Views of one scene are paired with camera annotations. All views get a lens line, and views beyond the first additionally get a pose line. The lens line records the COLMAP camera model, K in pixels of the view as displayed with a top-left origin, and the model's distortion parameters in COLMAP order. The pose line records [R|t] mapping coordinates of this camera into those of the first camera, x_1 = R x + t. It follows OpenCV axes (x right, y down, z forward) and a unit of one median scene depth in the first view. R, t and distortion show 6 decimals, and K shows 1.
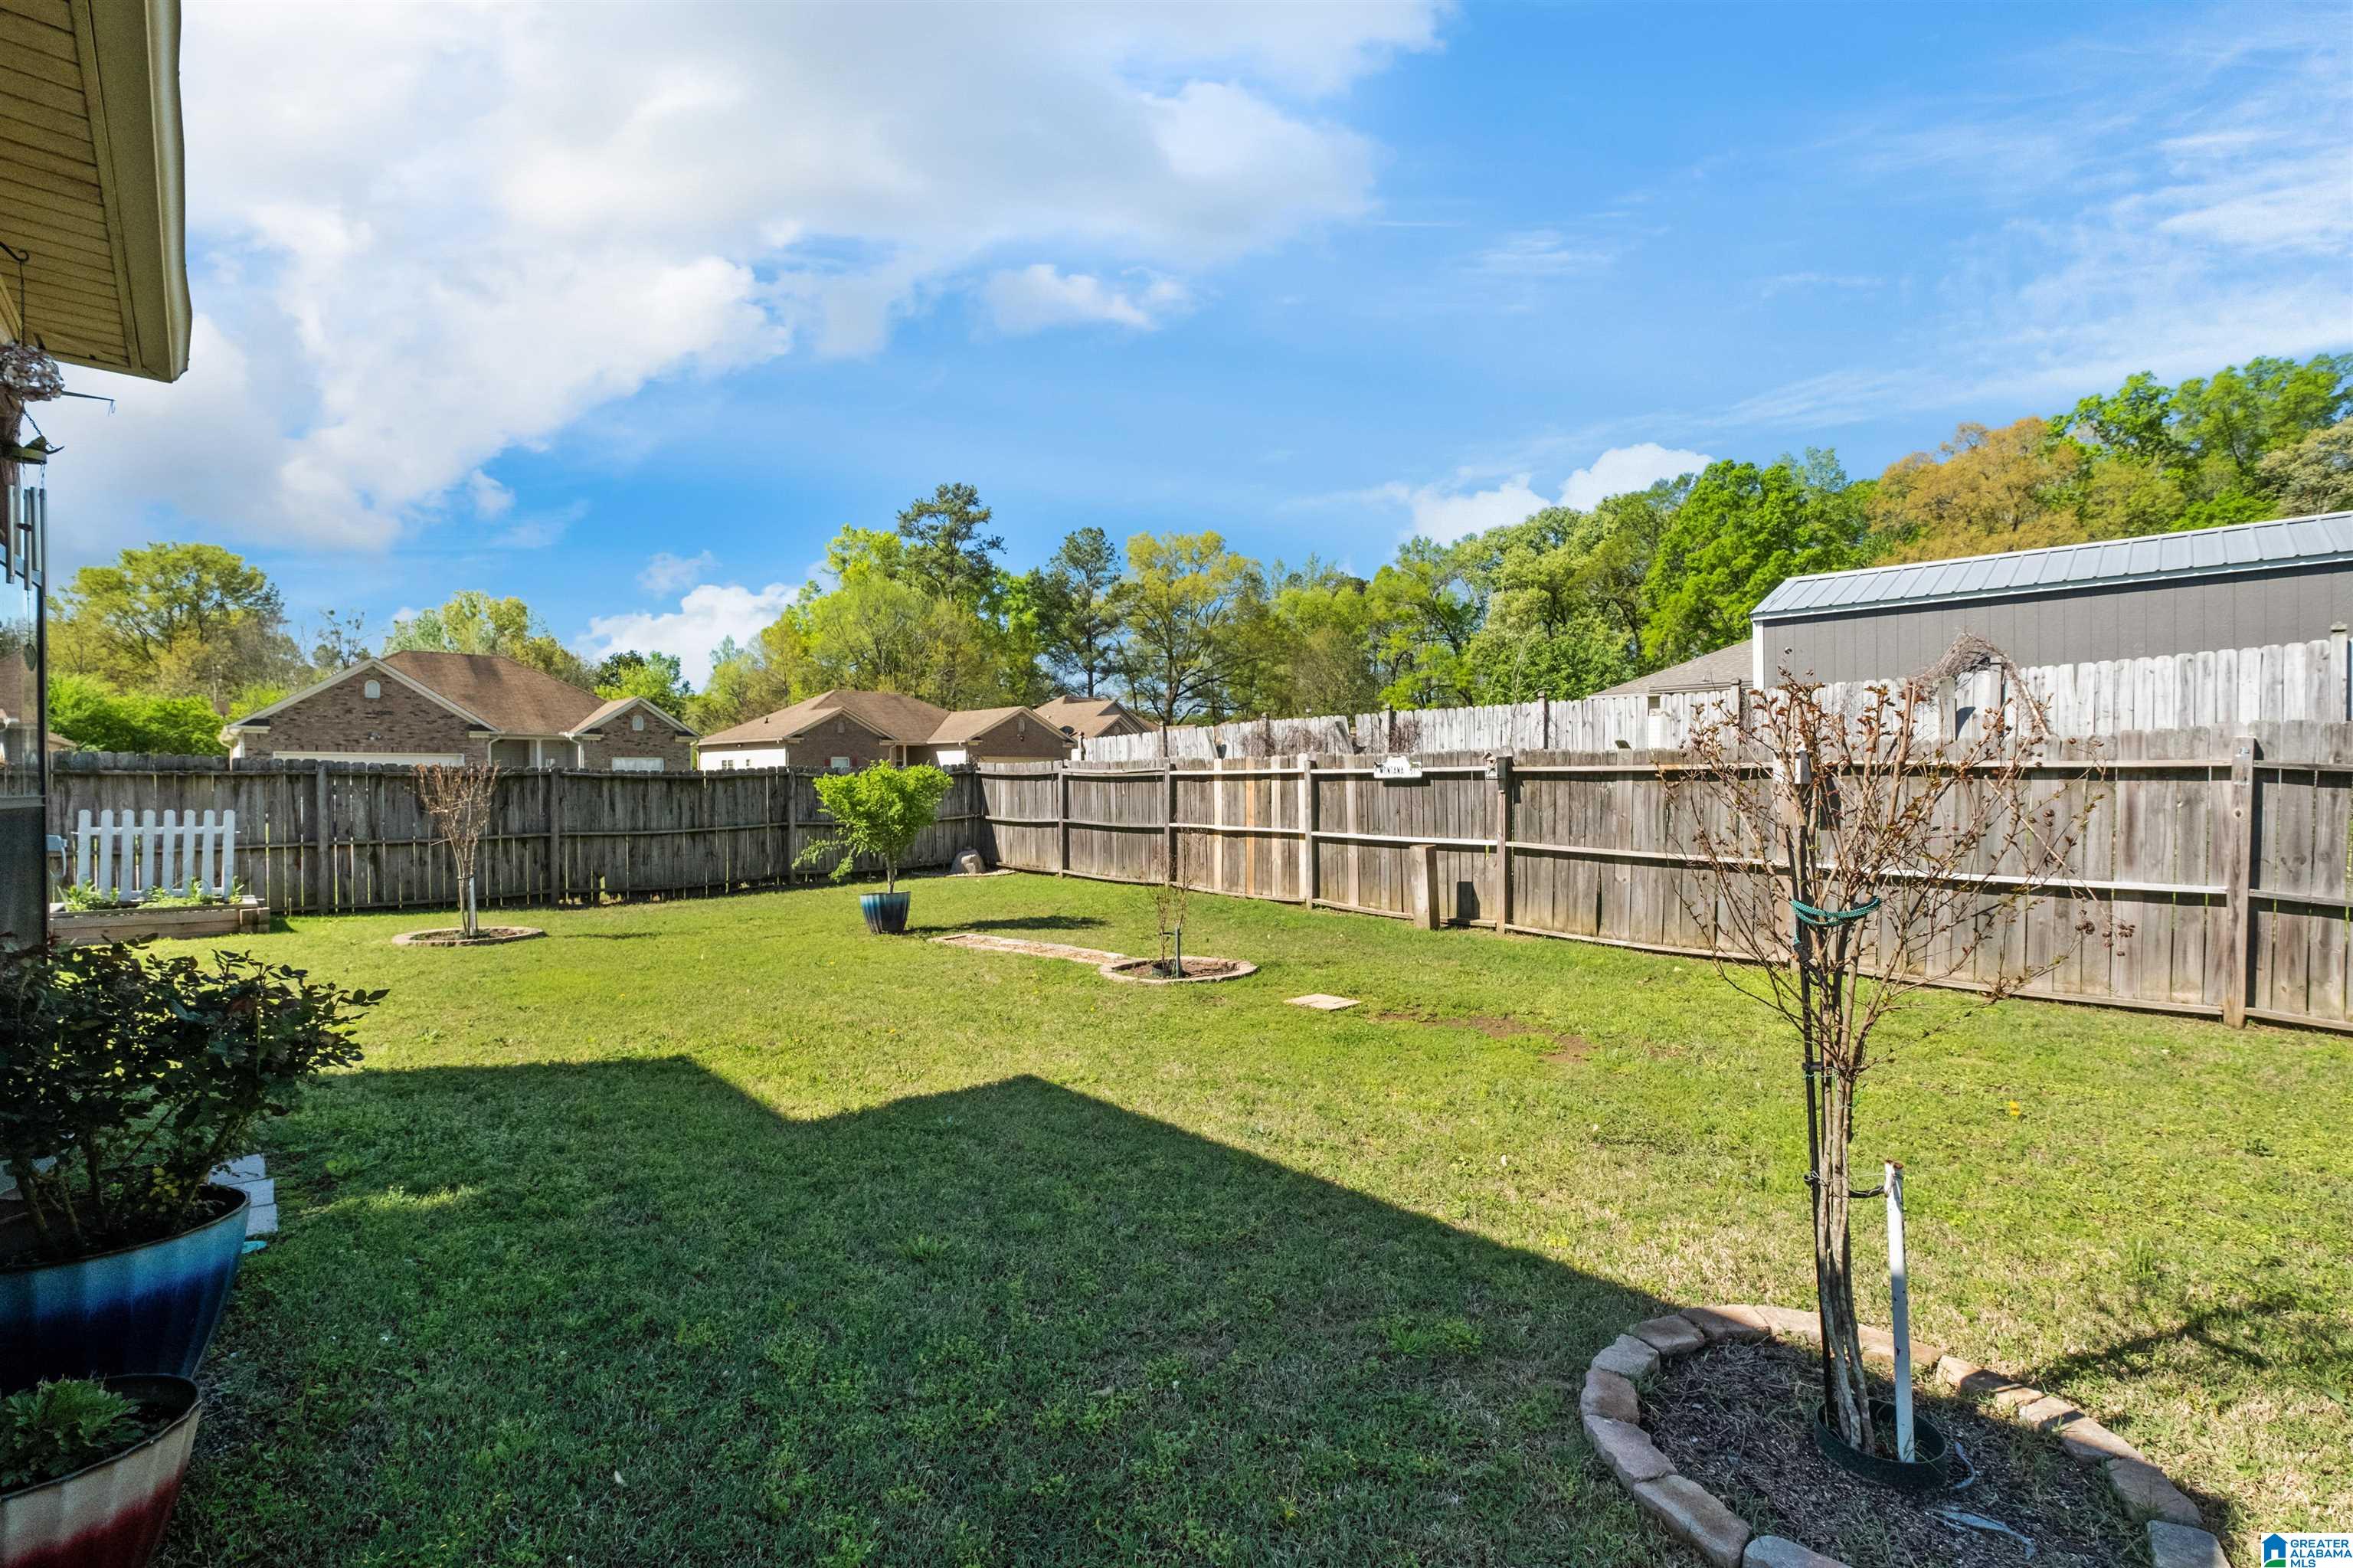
lens RADIAL K [[1026.8, 0, 1178.0], [0, 1026.8, 787.9], [0, 0, 1]] dist [-0.004897, -0.000197]
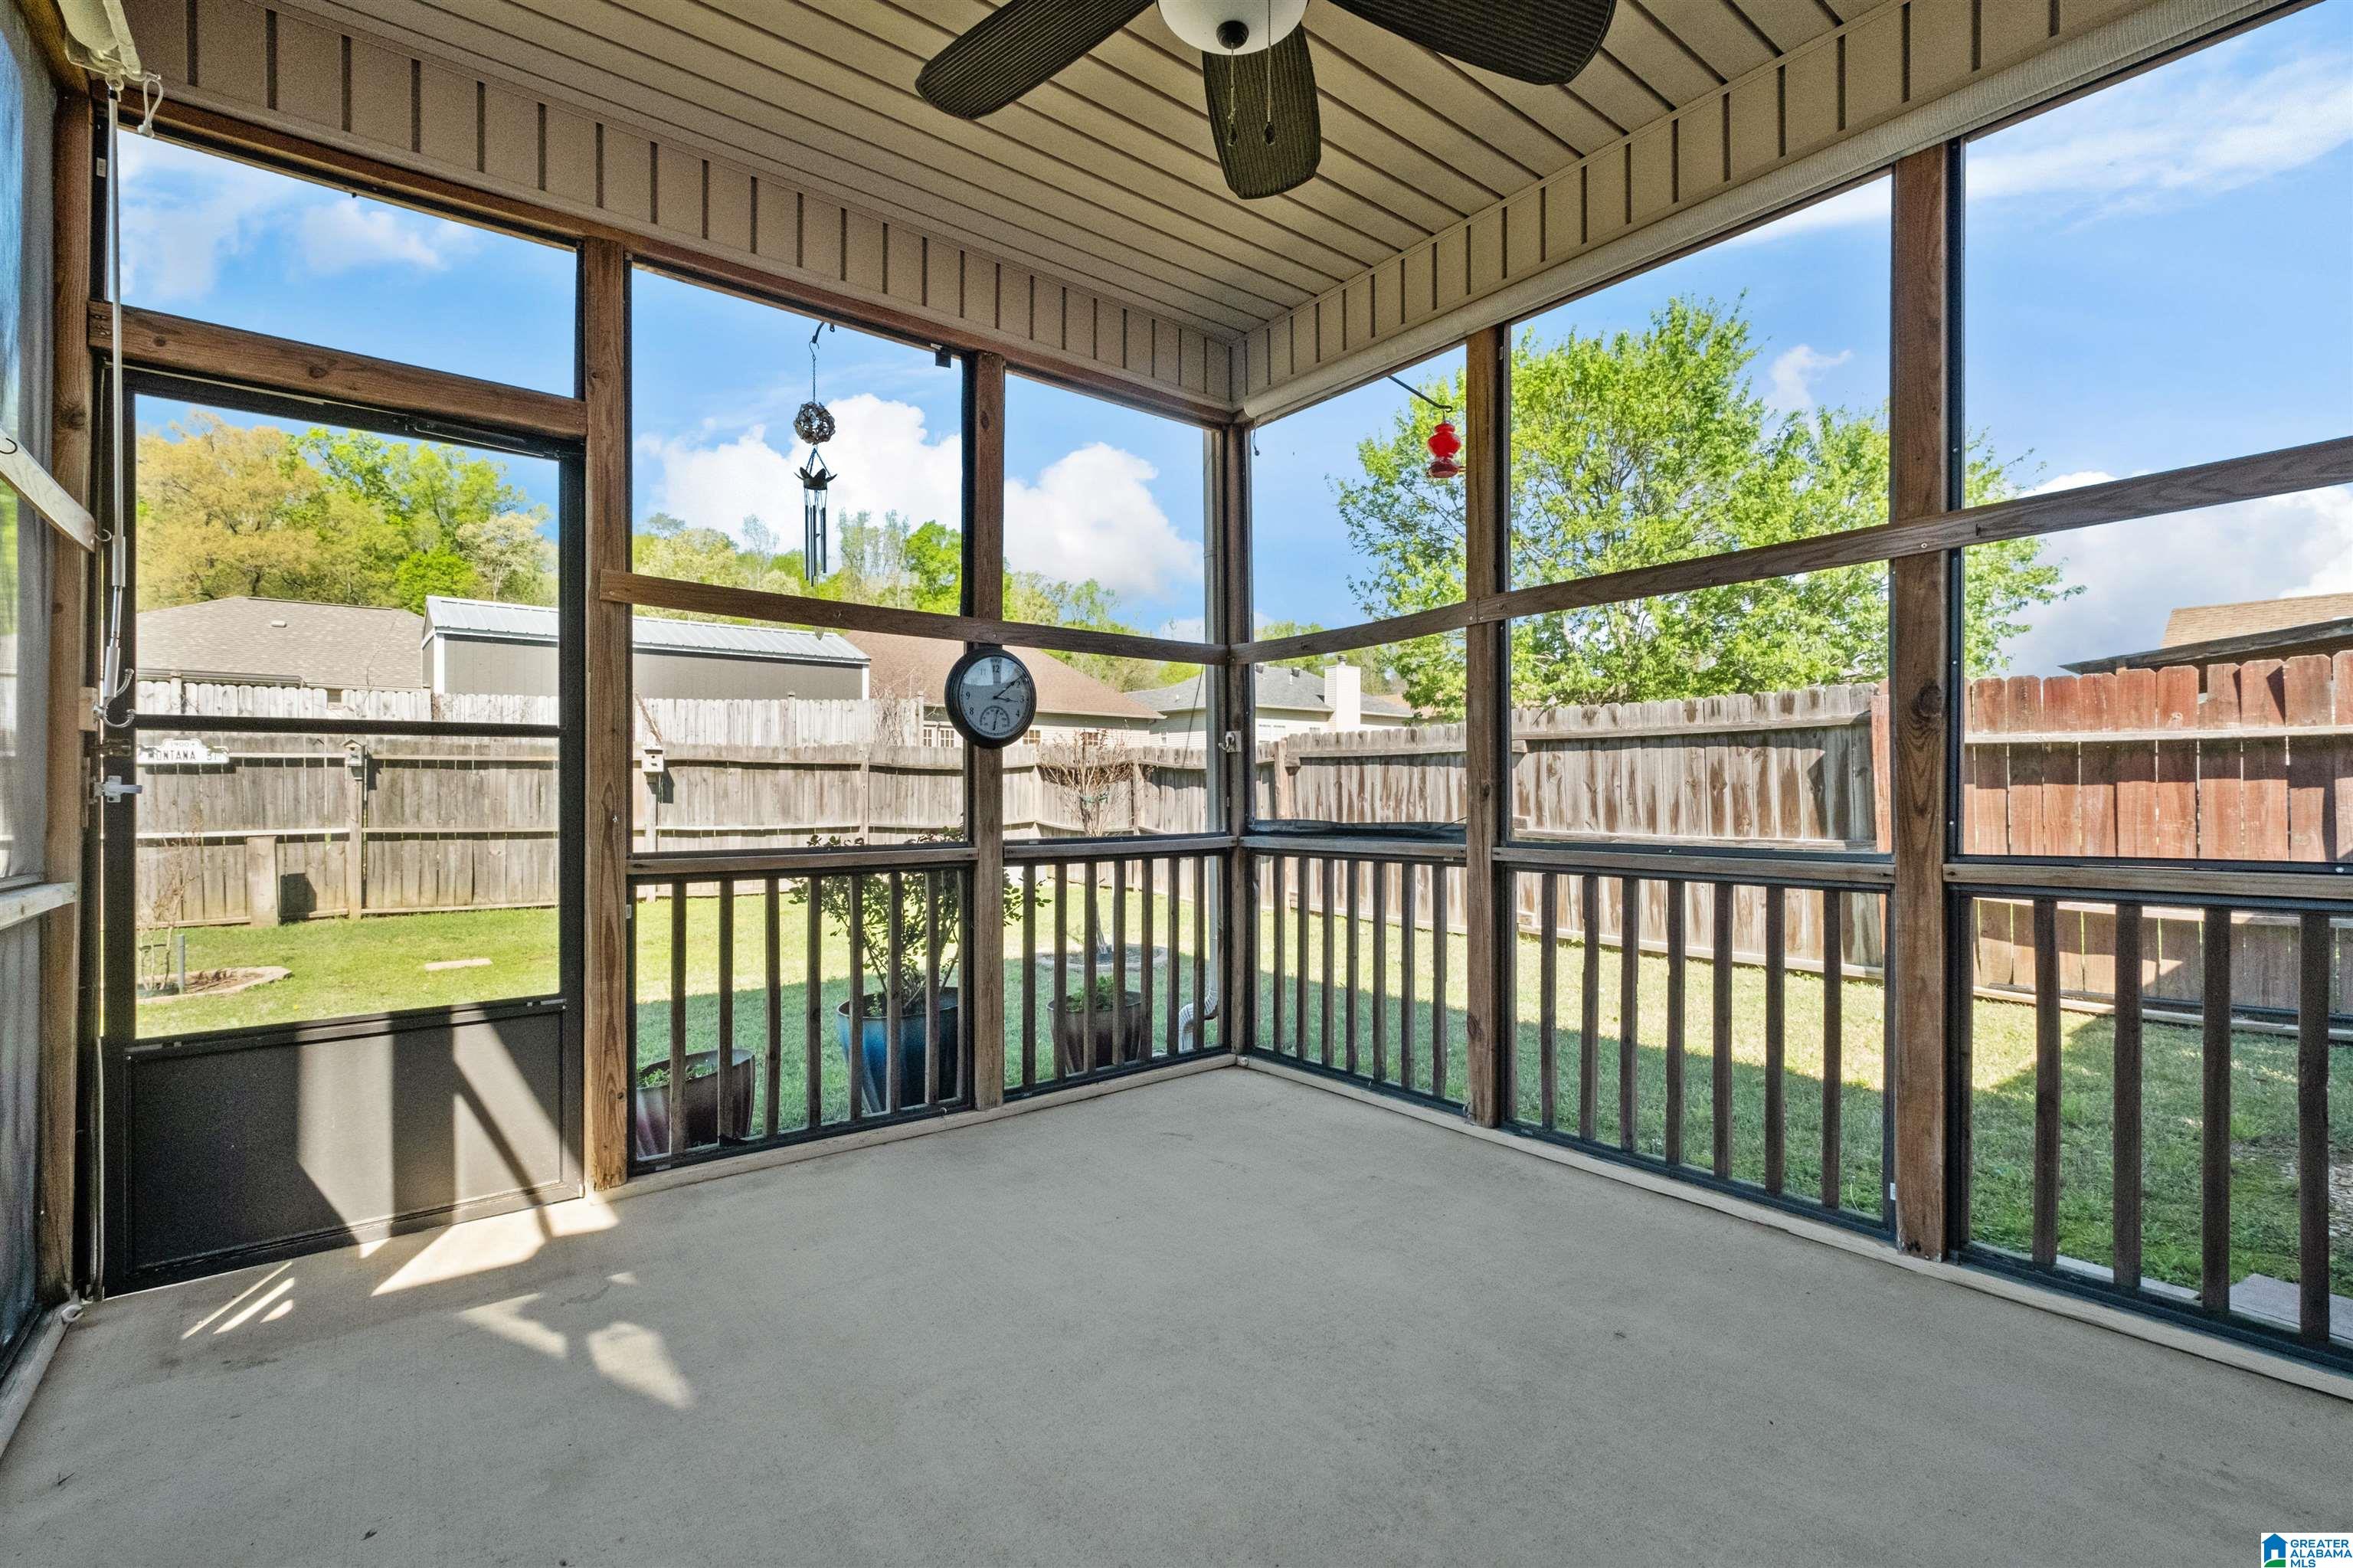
lens RADIAL K [[1026.8, 0, 1178.0], [0, 1026.8, 787.9], [0, 0, 1]] dist [-0.004897, -0.000197]
pose [[0.082791, -0.002547, 0.996564, -0.624815], [0.010202, 0.999947, 0.001708, 0.019064], [-0.996515, 0.010025, 0.082812, 0.109723]]
